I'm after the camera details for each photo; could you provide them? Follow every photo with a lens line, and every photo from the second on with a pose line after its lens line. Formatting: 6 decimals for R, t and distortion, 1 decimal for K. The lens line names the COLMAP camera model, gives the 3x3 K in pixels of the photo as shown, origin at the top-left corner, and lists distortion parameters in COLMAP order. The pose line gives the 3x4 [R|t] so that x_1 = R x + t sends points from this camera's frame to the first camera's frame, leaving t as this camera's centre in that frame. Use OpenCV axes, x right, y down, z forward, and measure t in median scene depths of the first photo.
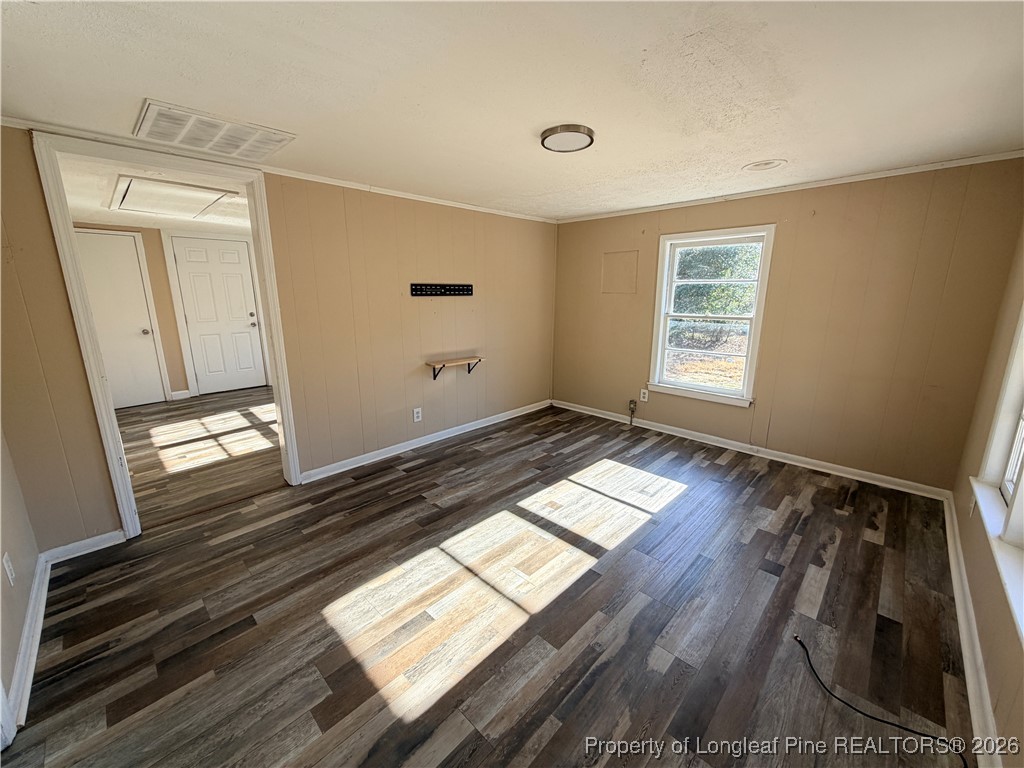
lens RADIAL K [[406.2, 0, 512.0], [0, 406.2, 384.0], [0, 0, 1]] dist [0.001724, 0.000465]
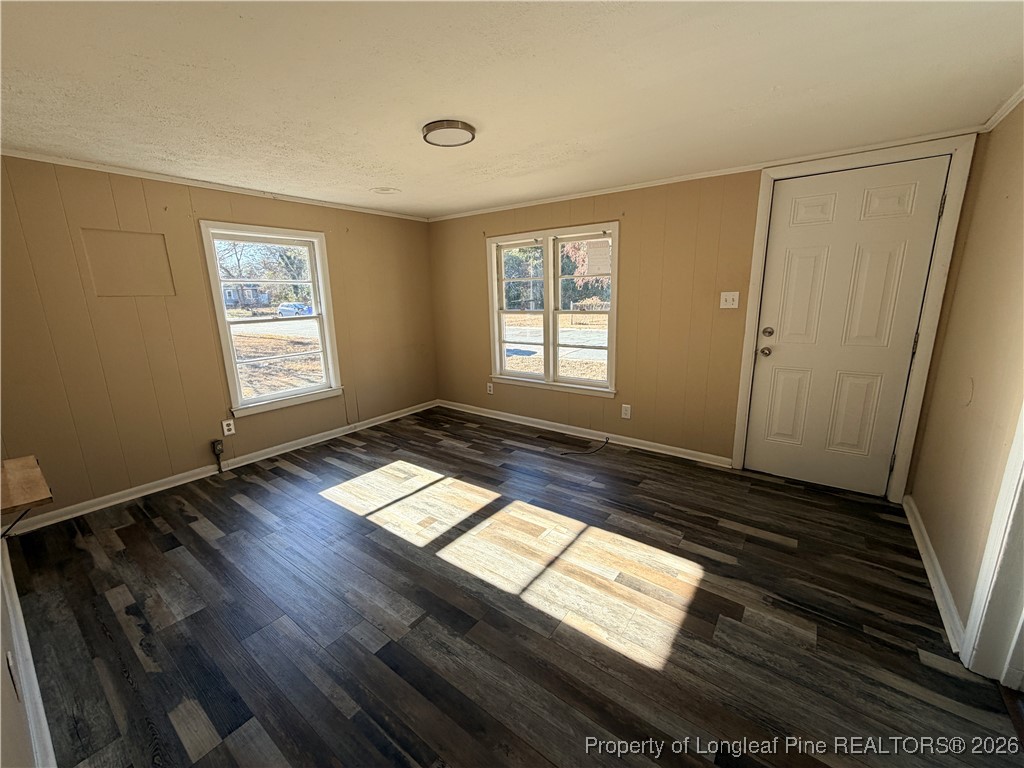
lens RADIAL K [[406.2, 0, 512.0], [0, 406.2, 384.0], [0, 0, 1]] dist [0.001724, 0.000465]
pose [[-0.124641, -0.217867, 0.967987, -0.737515], [0.240083, 0.939981, 0.242478, -0.168250], [-0.962717, 0.262620, -0.064854, 0.799050]]
